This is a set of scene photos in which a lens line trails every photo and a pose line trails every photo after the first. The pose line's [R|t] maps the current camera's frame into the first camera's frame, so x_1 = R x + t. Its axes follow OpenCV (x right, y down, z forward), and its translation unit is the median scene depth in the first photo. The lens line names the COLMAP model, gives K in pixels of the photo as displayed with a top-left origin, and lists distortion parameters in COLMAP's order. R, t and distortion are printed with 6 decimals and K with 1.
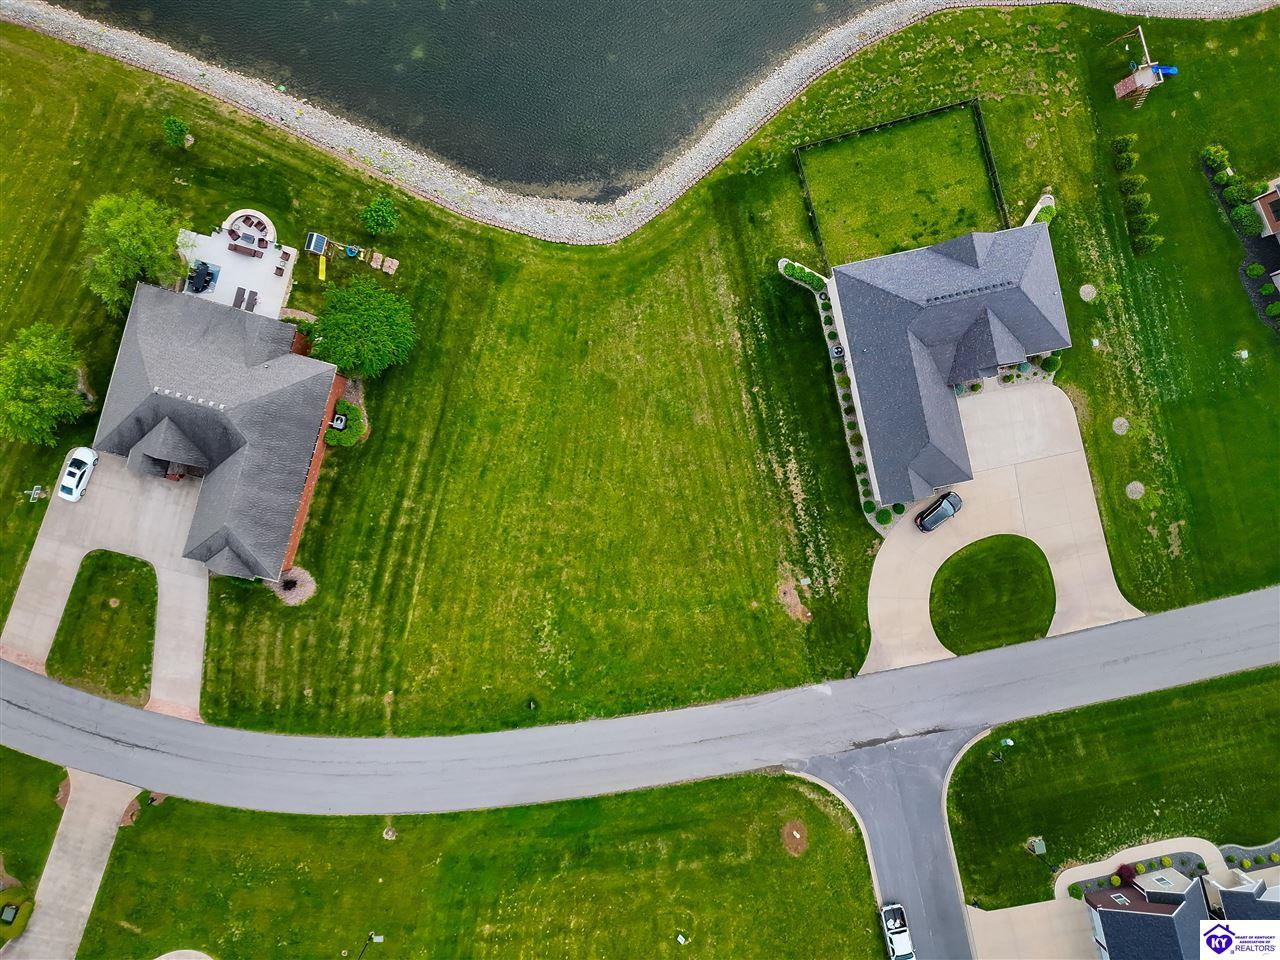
lens RADIAL K [[896.3, 0, 637.9], [0, 896.3, 479.8], [0, 0, 1]] dist [0.037982, -0.002609]
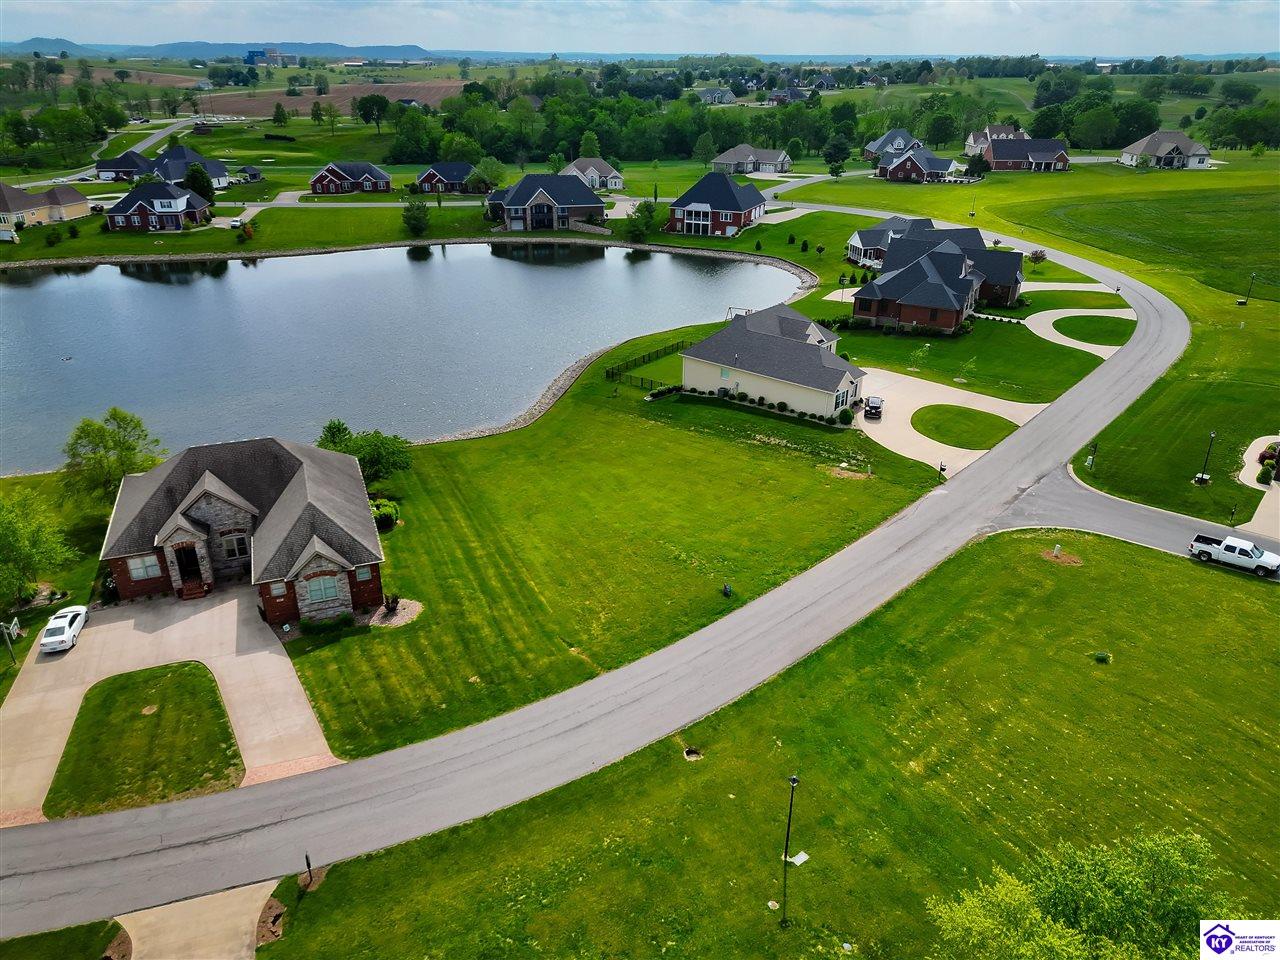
lens RADIAL K [[896.3, 0, 638.9], [0, 896.3, 486.4], [0, 0, 1]] dist [0.037982, -0.002609]
pose [[0.804330, -0.266104, 0.531265, -0.591993], [0.594149, 0.350561, -0.723943, 0.761518], [0.006404, 0.897940, 0.440072, 0.559050]]
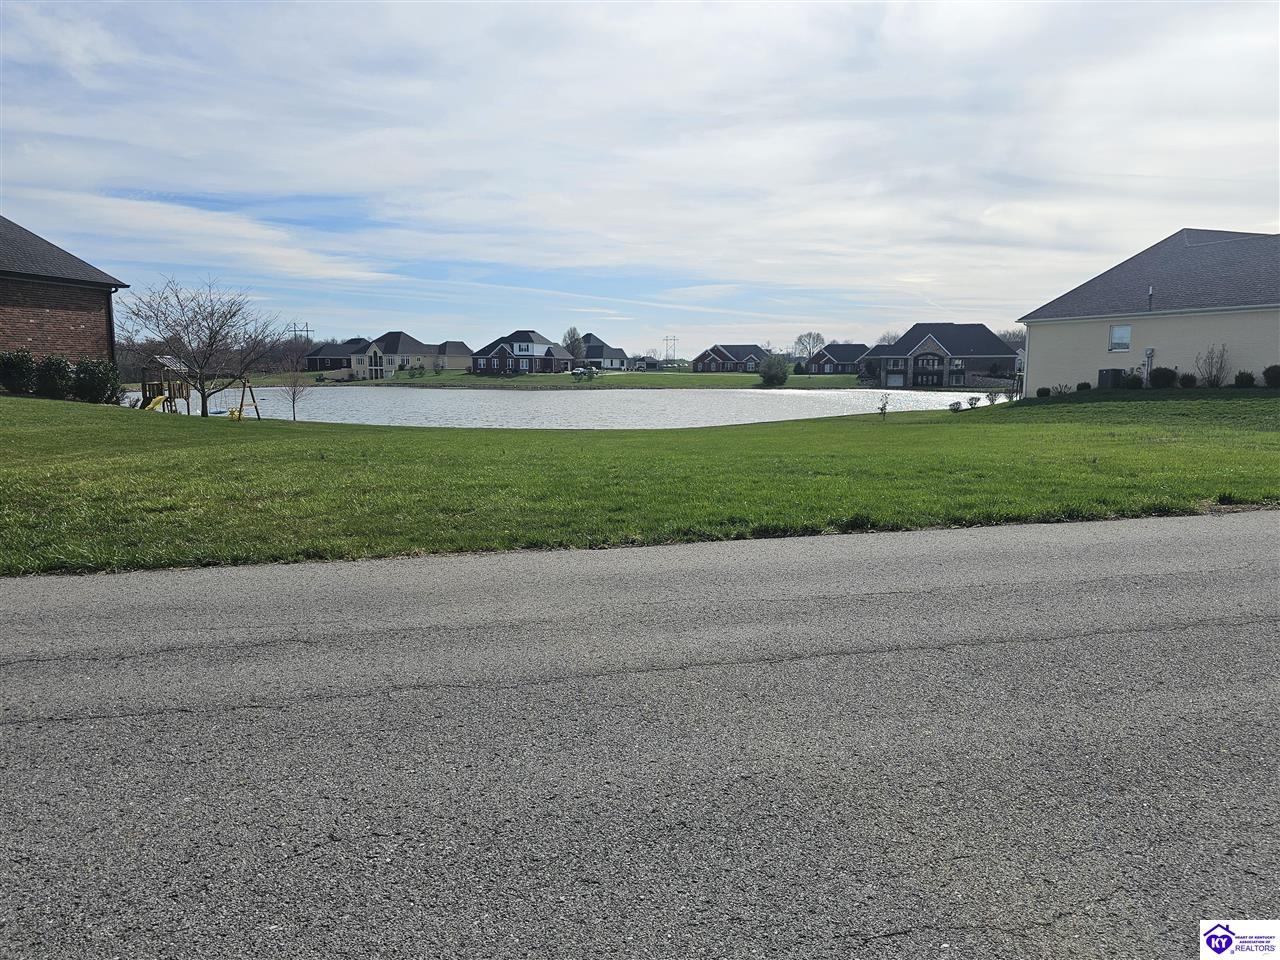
lens RADIAL K [[891.6, 0, 657.3], [0, 891.6, 479.2], [0, 0, 1]] dist [0.069270, -0.046214]
pose [[0.988519, -0.034838, 0.147025, -0.137589], [0.150205, 0.121033, -0.981218, 0.367627], [0.016389, 0.992037, 0.124877, 0.988661]]
